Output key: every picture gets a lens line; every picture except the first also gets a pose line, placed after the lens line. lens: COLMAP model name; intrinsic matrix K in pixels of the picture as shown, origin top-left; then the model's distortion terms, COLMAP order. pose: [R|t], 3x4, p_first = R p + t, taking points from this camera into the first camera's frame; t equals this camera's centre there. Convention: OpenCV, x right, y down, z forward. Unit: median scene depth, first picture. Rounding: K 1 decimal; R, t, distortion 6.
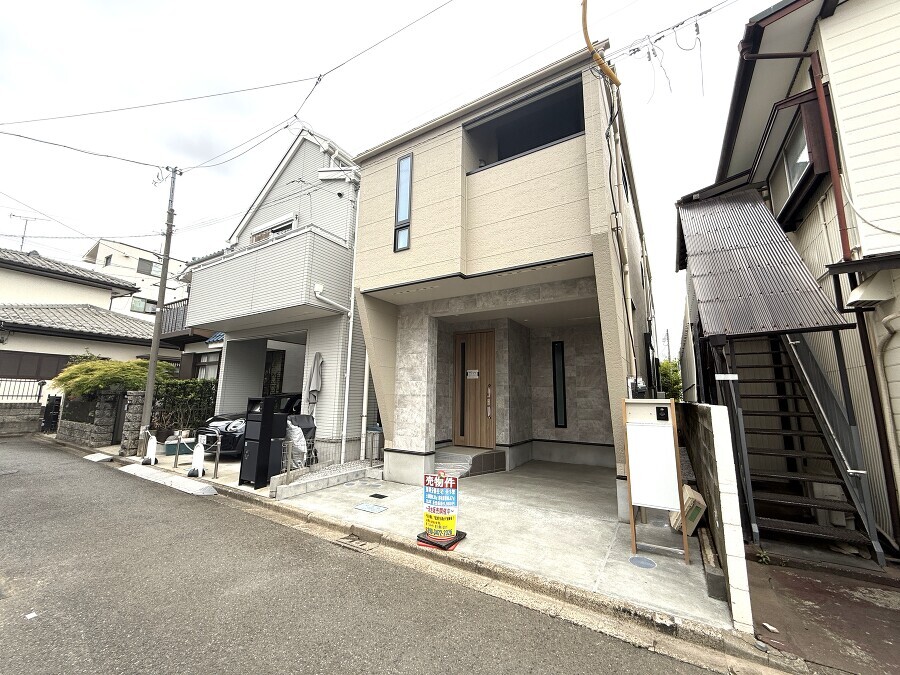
lens RADIAL K [[357.0, 0, 448.3], [0, 357.0, 336.4], [0, 0, 1]] dist [-0.001700, -0.000062]
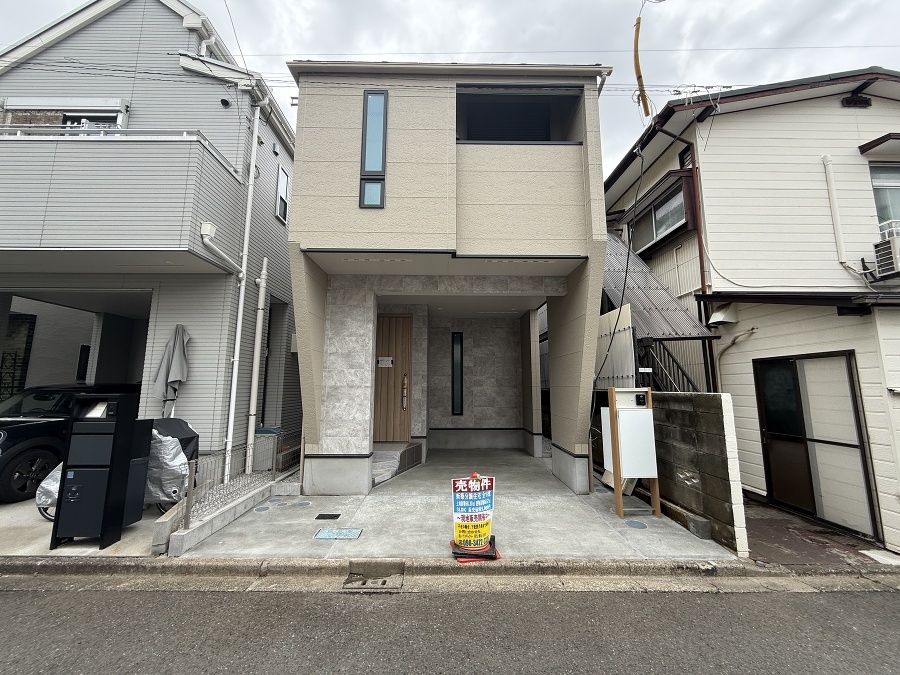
lens RADIAL K [[357.0, 0, 448.3], [0, 357.0, 336.4], [0, 0, 1]] dist [-0.001700, -0.000062]
pose [[0.843453, 0.061304, 0.533694, -0.412340], [-0.079319, 0.996790, 0.010858, 0.026641], [-0.531315, -0.051490, 0.845608, 0.222441]]
